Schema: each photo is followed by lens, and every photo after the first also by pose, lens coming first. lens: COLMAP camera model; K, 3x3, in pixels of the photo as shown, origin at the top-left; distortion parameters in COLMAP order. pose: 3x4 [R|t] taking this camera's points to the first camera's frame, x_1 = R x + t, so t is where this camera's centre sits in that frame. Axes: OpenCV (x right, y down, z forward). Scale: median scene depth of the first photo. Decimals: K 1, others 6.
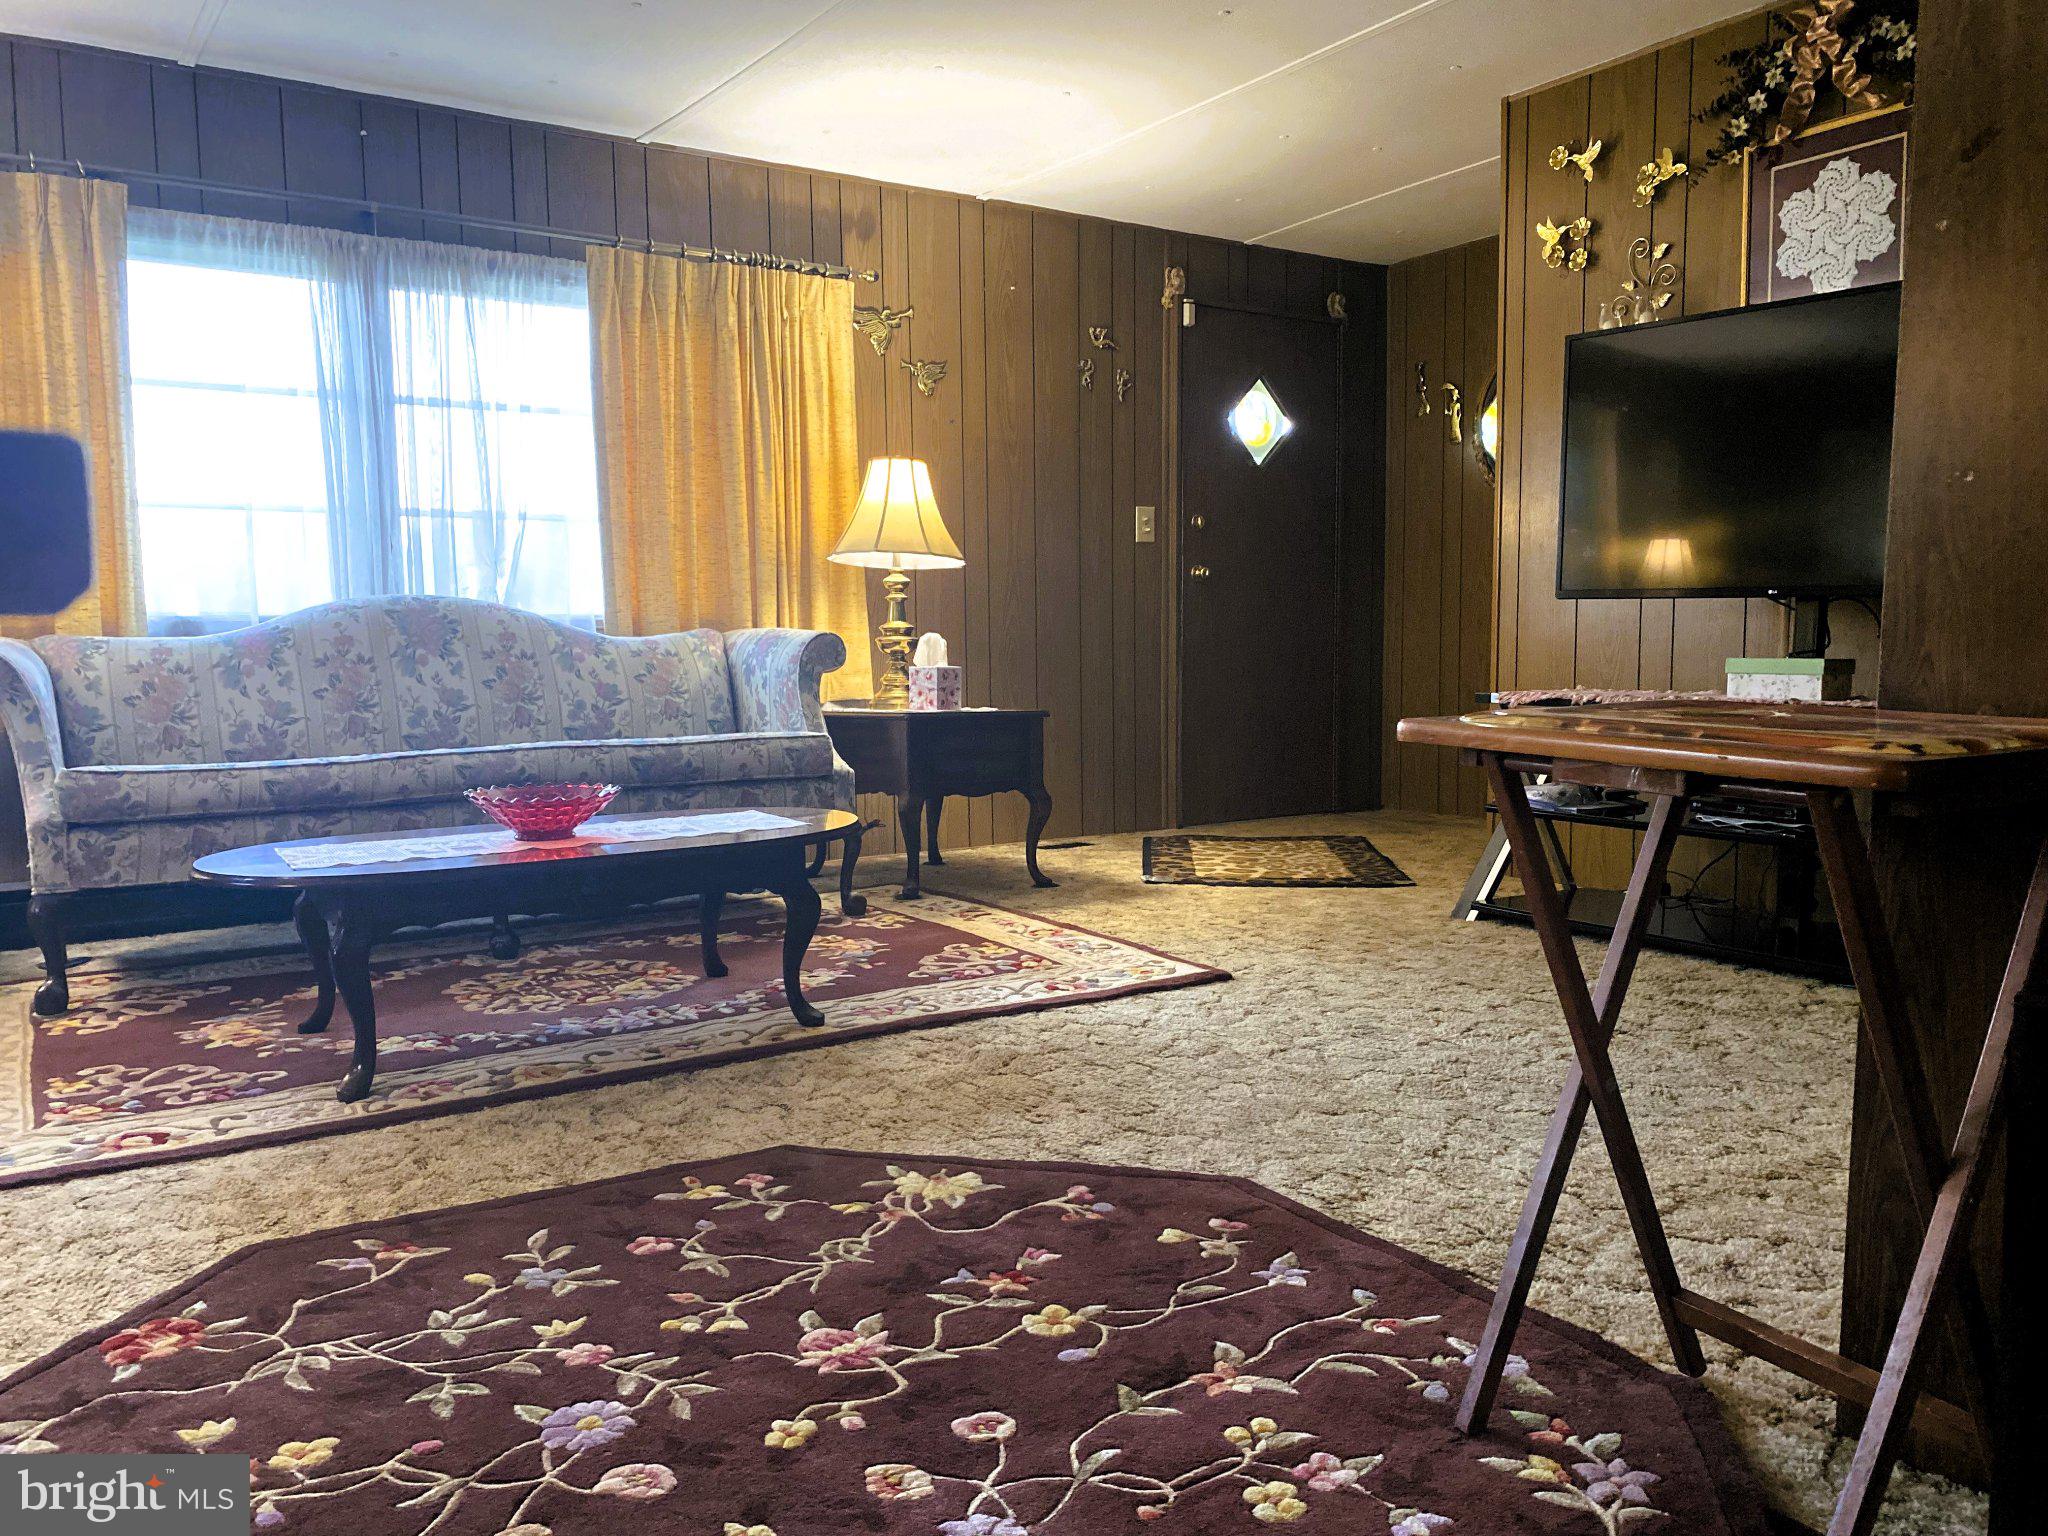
lens RADIAL K [[1529.3, 0, 1019.3], [0, 1529.3, 798.5], [0, 0, 1]] dist [0.033039, -0.038506]
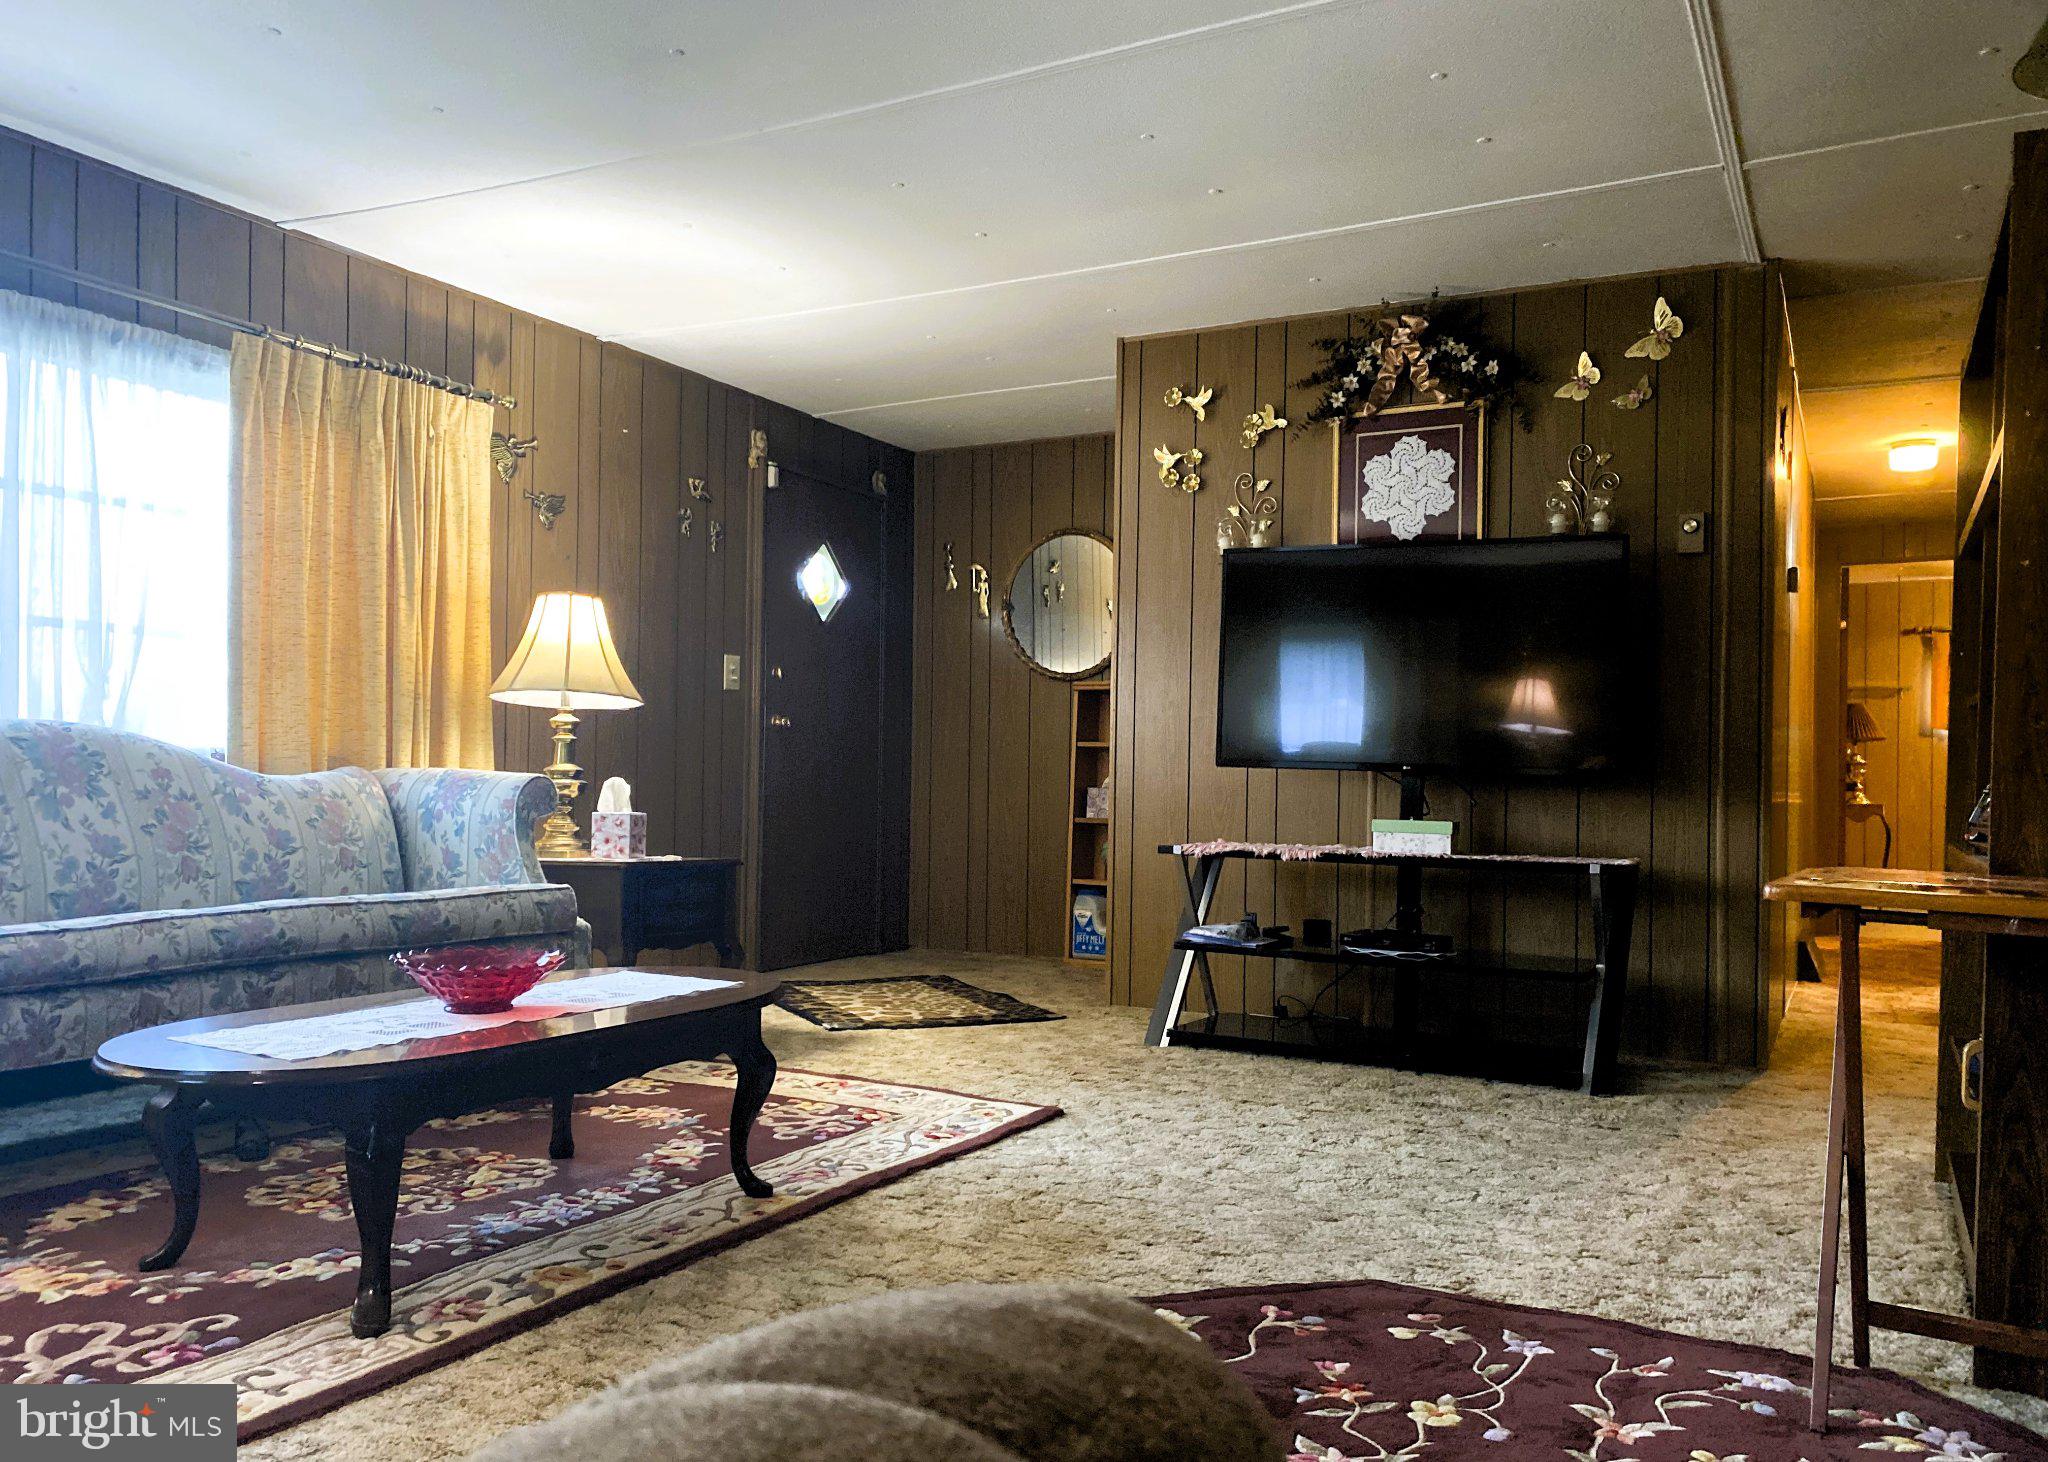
lens RADIAL K [[1537.5, 0, 1023.6], [0, 1537.5, 785.8], [0, 0, 1]] dist [0.012464, -0.007038]
pose [[0.881786, 0.022868, 0.471095, -0.342737], [0.023954, 0.995363, -0.093155, -0.009585], [-0.471041, 0.093428, 0.877150, 0.044393]]
